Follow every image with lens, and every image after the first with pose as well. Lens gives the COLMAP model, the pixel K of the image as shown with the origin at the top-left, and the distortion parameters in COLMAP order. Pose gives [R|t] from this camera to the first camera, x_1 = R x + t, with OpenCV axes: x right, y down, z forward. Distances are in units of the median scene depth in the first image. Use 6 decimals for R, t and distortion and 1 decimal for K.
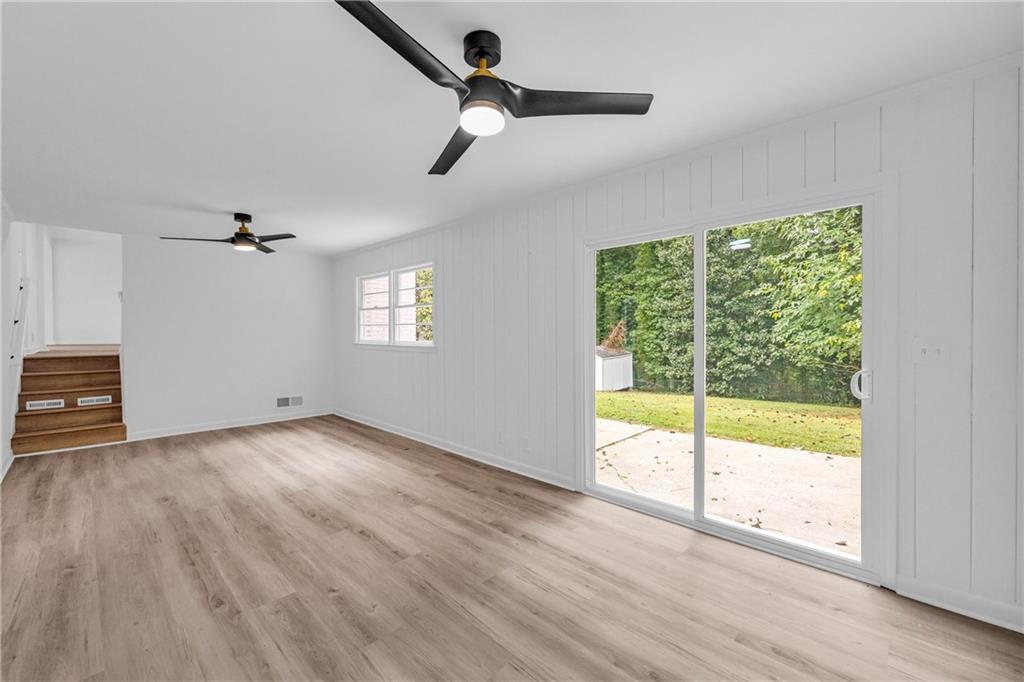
lens RADIAL K [[429.2, 0, 512.9], [0, 429.2, 330.9], [0, 0, 1]] dist [-0.010630, -0.000452]
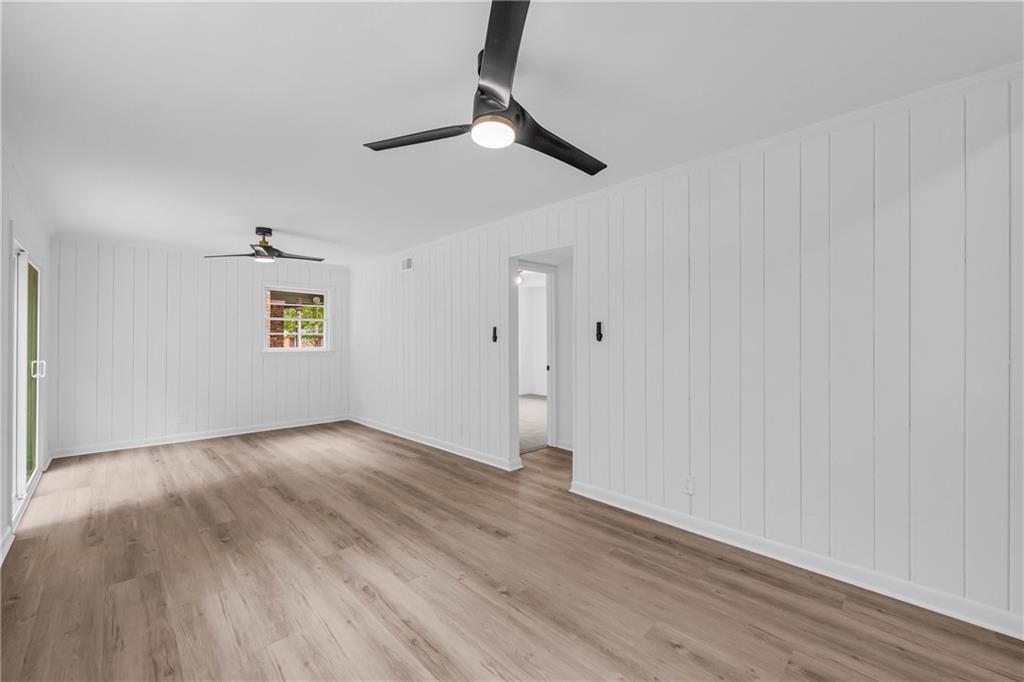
lens RADIAL K [[415.0, 0, 510.3], [0, 415.0, 338.9], [0, 0, 1]] dist [-0.008887, -0.000035]
pose [[-0.999790, -0.000680, 0.020468, -0.848245], [-0.000800, 0.999983, -0.005846, 0.002808], [-0.020464, -0.005861, -0.999773, 1.835400]]
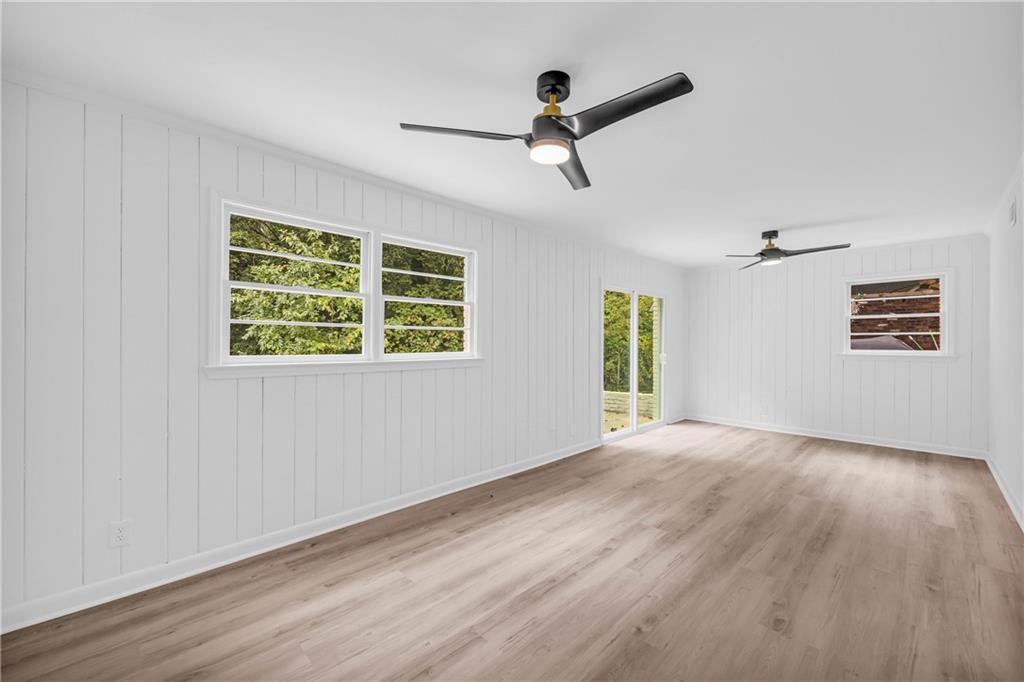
lens RADIAL K [[415.0, 0, 510.3], [0, 415.0, 338.9], [0, 0, 1]] dist [-0.008887, -0.000035]
pose [[0.012828, 0.001204, 0.999917, -1.392089], [-0.005243, 0.999986, -0.001137, -0.001736], [-0.999904, -0.005228, 0.012834, 1.361456]]
